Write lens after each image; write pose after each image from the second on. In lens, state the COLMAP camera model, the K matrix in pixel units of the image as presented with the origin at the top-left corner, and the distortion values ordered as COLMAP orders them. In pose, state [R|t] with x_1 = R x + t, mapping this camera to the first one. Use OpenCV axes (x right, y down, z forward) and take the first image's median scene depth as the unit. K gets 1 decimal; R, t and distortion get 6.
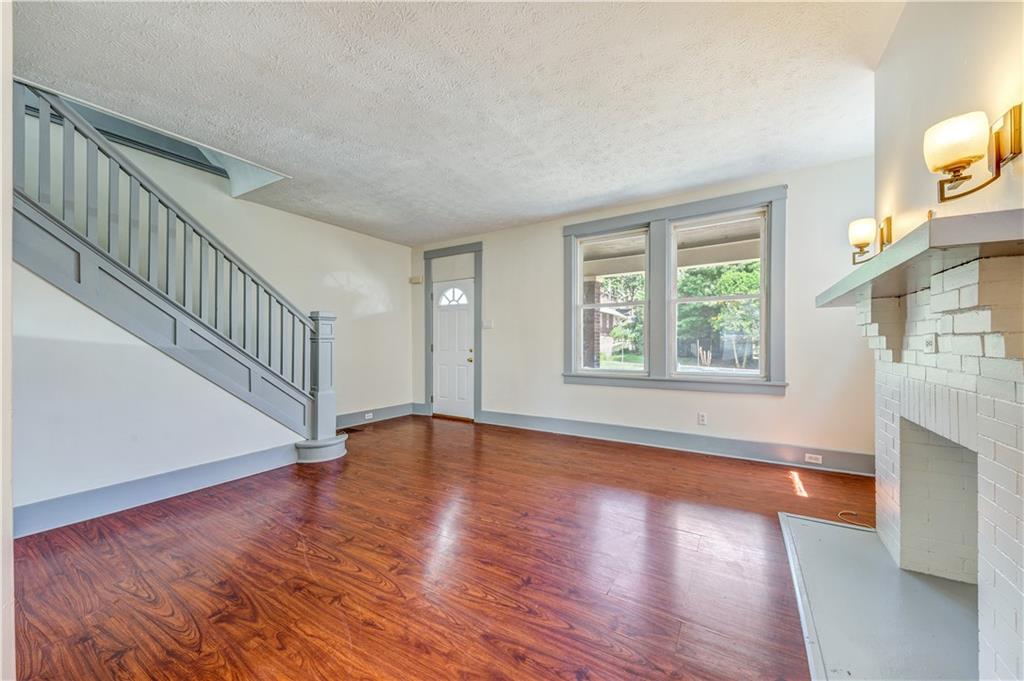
lens RADIAL K [[365.5, 0, 514.1], [0, 365.5, 343.6], [0, 0, 1]] dist [-0.000513, -0.000421]
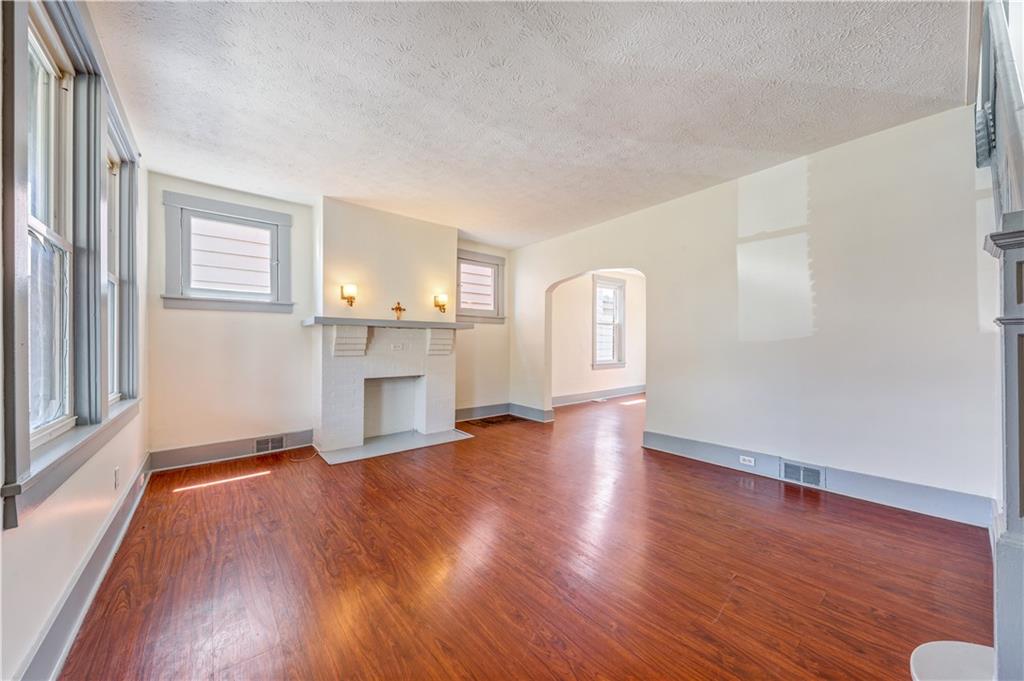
lens RADIAL K [[366.9, 0, 513.6], [0, 366.9, 333.4], [0, 0, 1]] dist [0.008337, -0.000290]
pose [[-0.946828, 0.017747, 0.321251, -0.297639], [0.008715, 0.999526, -0.029532, 0.000475], [-0.321623, -0.025162, -0.946533, 1.501393]]
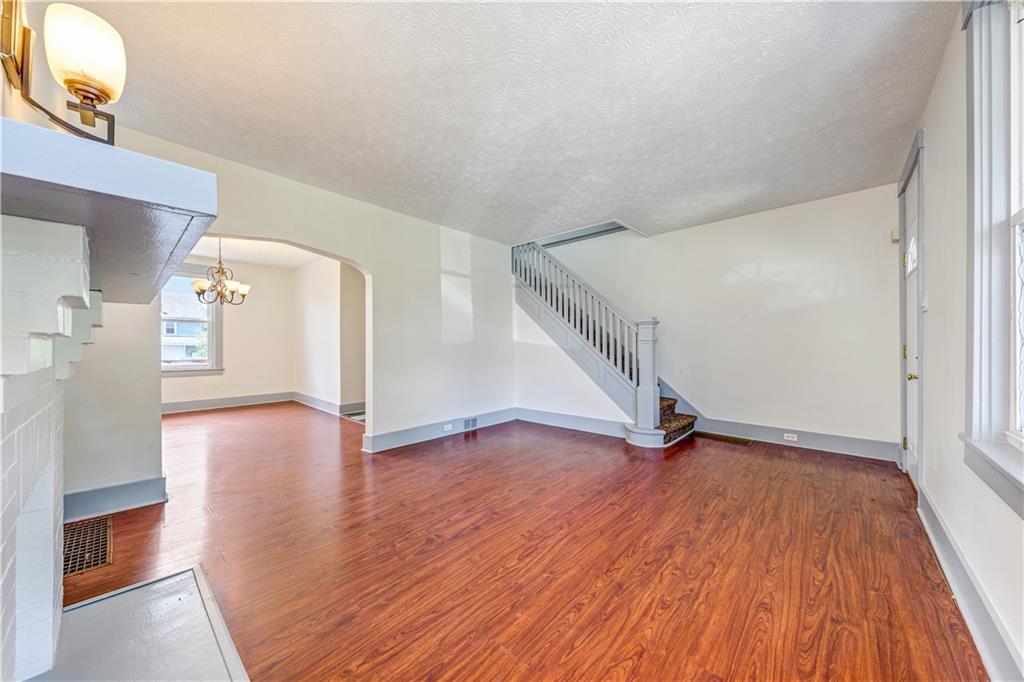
lens RADIAL K [[358.5, 0, 518.1], [0, 358.5, 343.3], [0, 0, 1]] dist [0.007271, -0.000036]
pose [[-0.167404, 0.002338, -0.985886, 0.715815], [0.002379, 0.999995, 0.001968, -0.007220], [0.985886, -0.002016, -0.167409, 0.870790]]
